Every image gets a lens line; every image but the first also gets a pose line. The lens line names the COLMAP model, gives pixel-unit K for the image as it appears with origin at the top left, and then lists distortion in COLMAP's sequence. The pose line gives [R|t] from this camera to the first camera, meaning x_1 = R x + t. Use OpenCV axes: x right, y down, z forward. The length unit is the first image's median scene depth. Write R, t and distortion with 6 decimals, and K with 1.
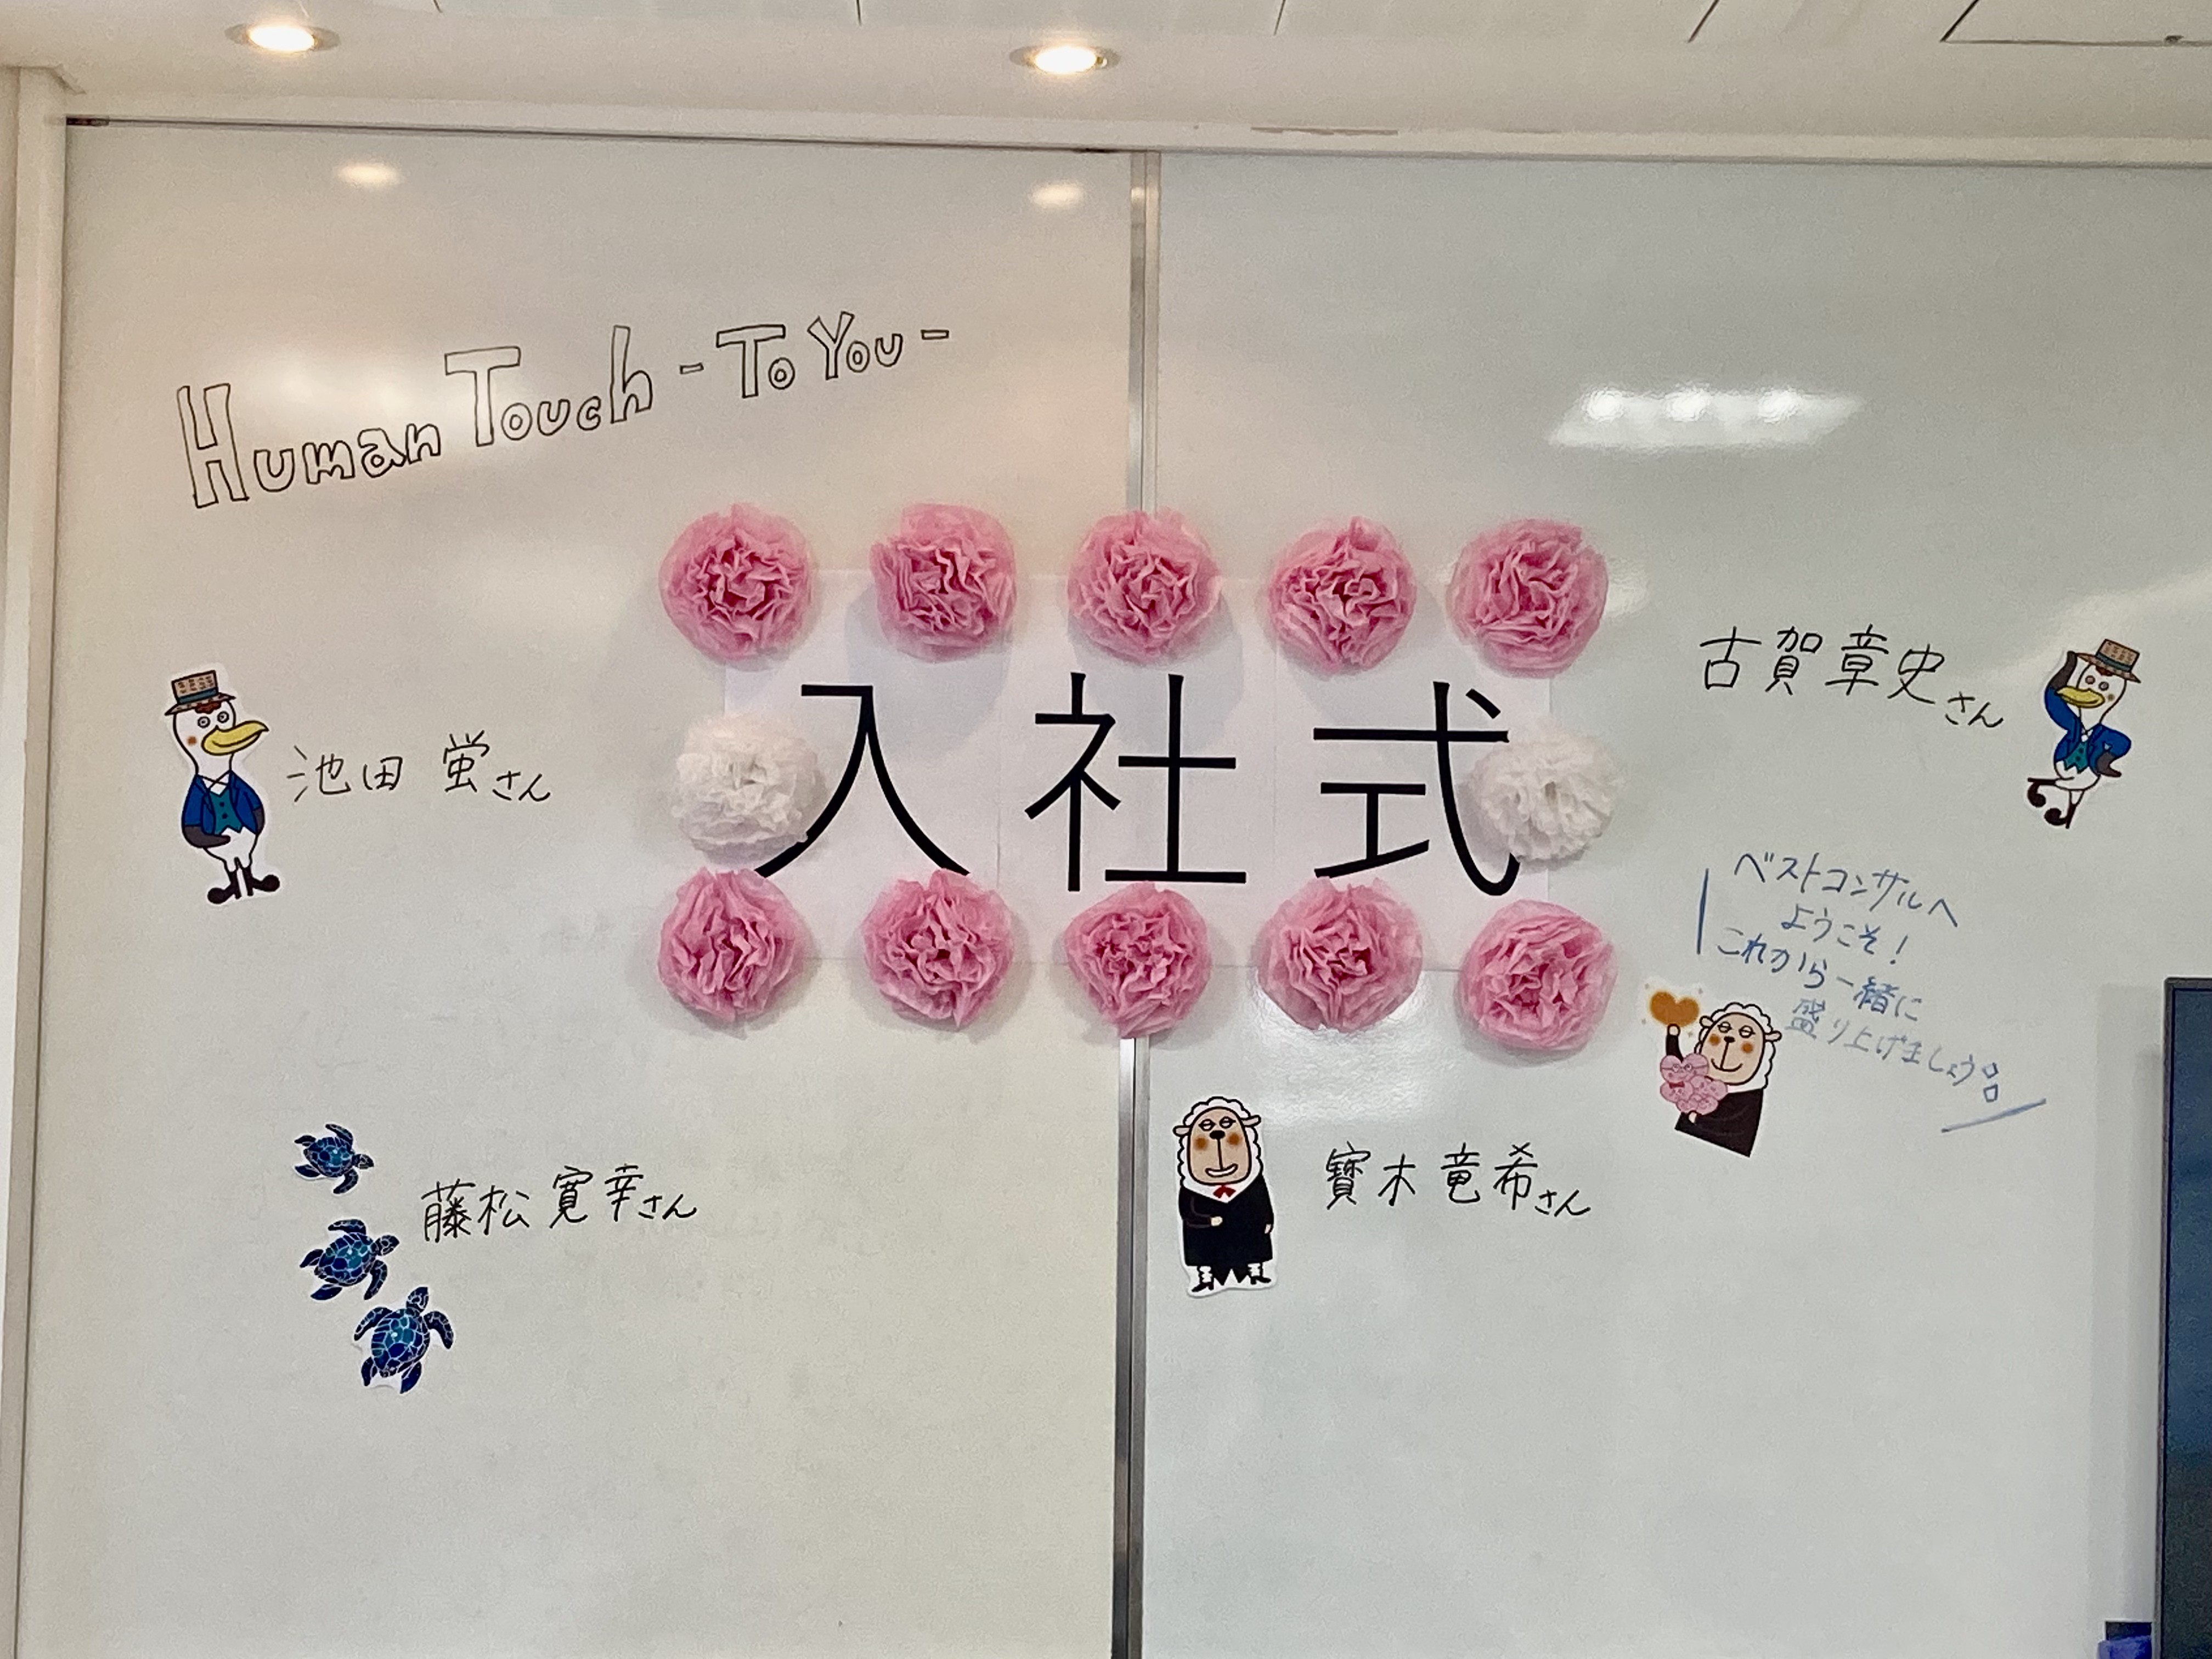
lens RADIAL K [[4218.3, 0, 1012.7], [0, 4218.3, 761.5], [0, 0, 1]] dist [0.140541, 0.000000]
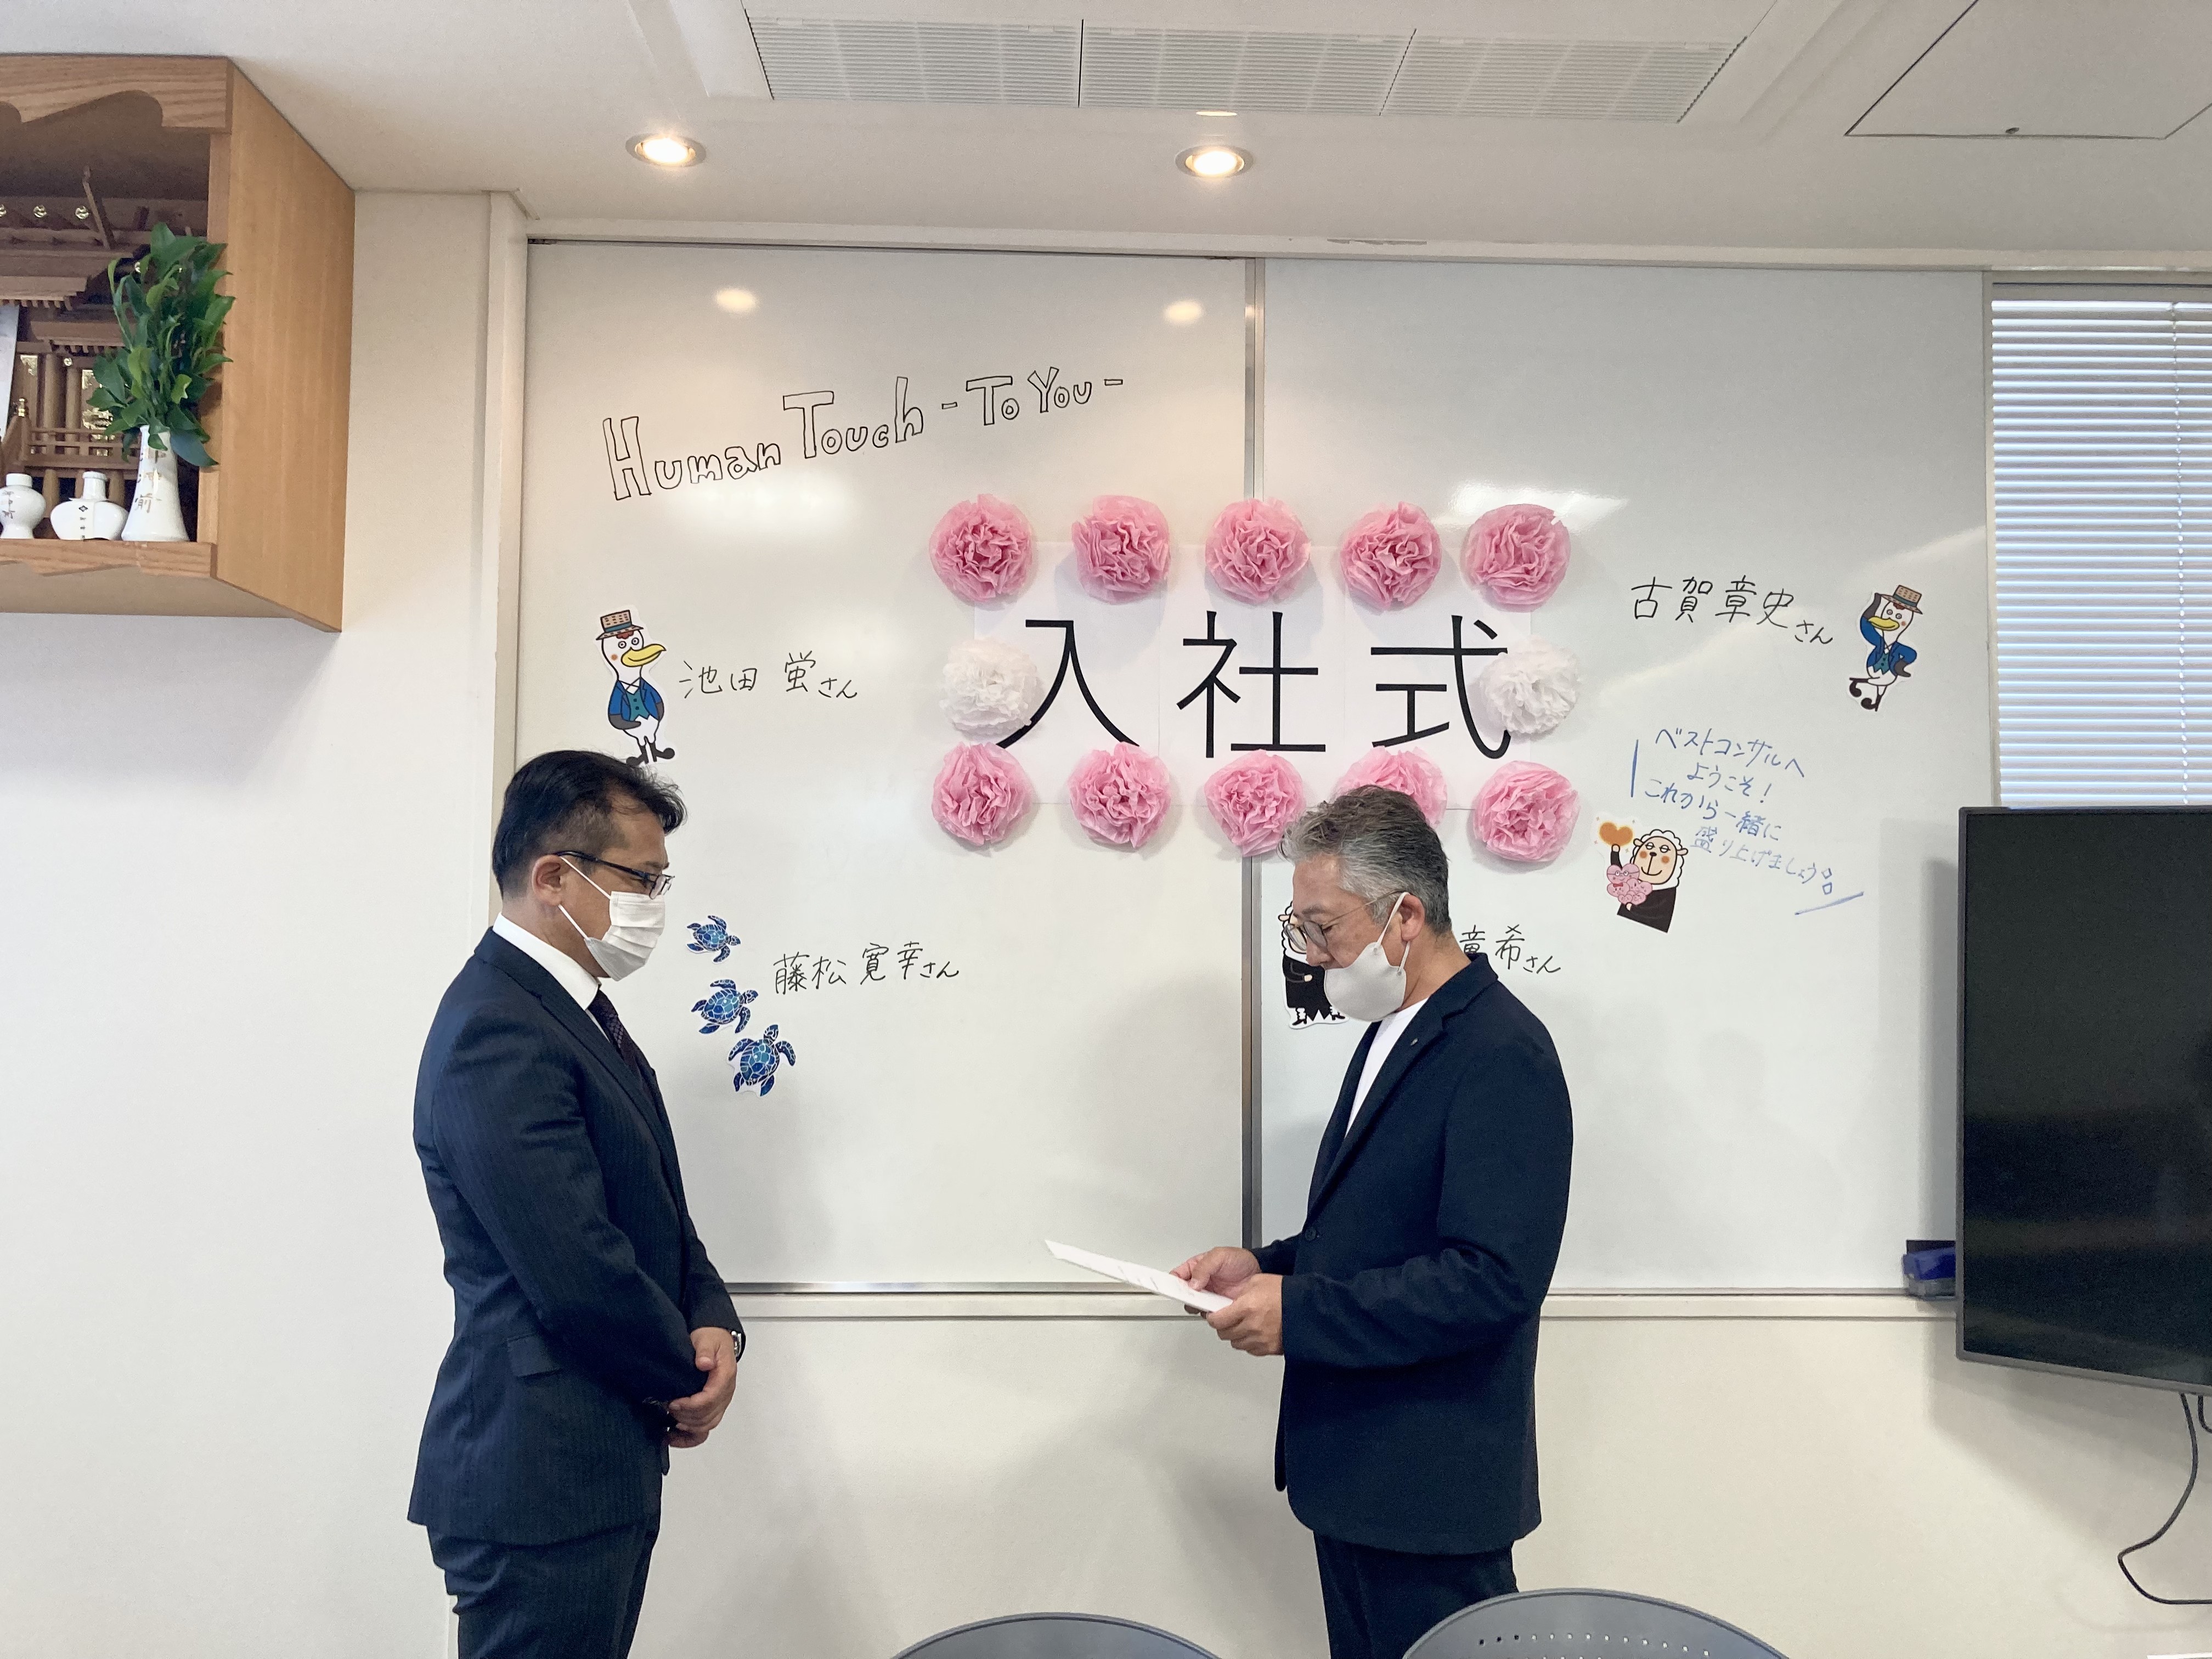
lens RADIAL K [[1880.1, 0, 1059.6], [0, 1880.1, 836.6], [0, 0, 1]] dist [0.035156, -0.090548]
pose [[0.999974, -0.005412, -0.004738, -0.035542], [0.005572, 0.999397, 0.034270, 0.035742], [0.004549, -0.034295, 0.999401, 0.340426]]
